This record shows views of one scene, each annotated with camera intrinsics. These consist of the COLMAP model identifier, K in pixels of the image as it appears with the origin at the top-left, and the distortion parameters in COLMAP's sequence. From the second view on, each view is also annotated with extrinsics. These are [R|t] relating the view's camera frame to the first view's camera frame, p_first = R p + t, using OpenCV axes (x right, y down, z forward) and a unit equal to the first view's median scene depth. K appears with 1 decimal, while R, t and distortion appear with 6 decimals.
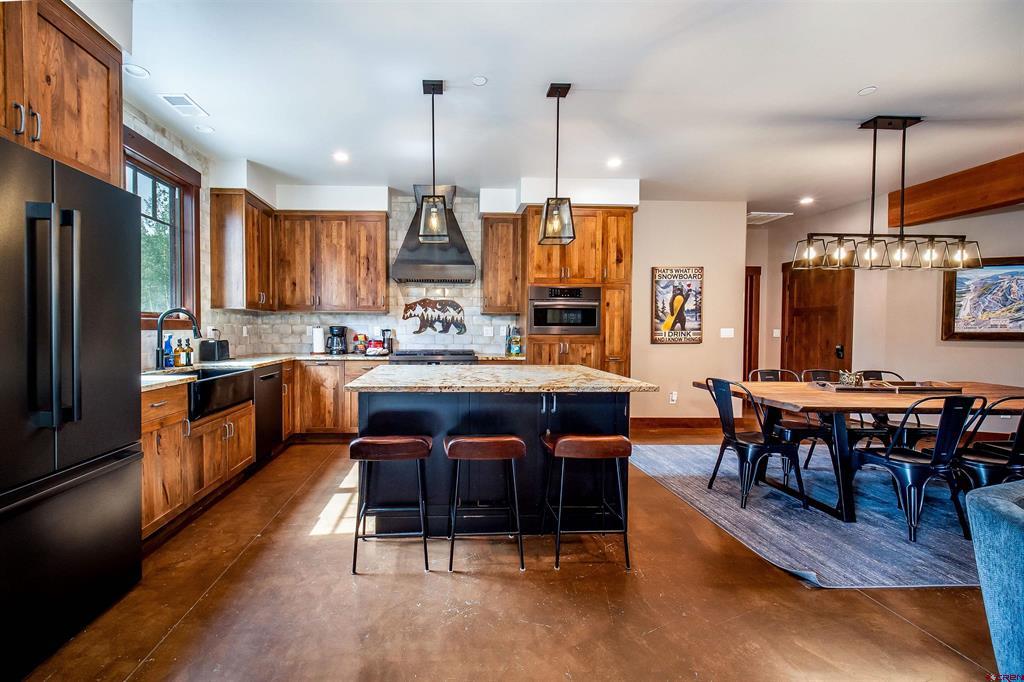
lens RADIAL K [[415.9, 0, 459.0], [0, 415.9, 337.7], [0, 0, 1]] dist [0.003789, -0.000826]
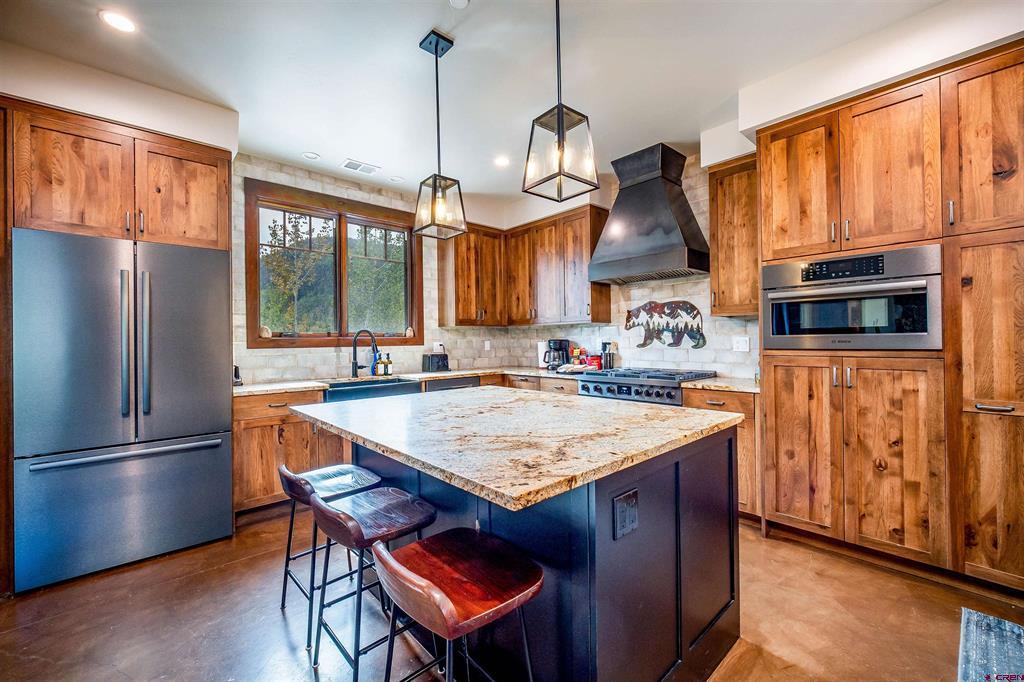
lens RADIAL K [[410.9, 0, 522.7], [0, 410.9, 338.8], [0, 0, 1]] dist [-0.001037, 0.000432]
pose [[0.654980, -0.015927, -0.755479, 0.365613], [-0.000523, 0.999768, -0.021531, -0.010081], [0.755646, 0.014497, 0.654819, 0.354841]]
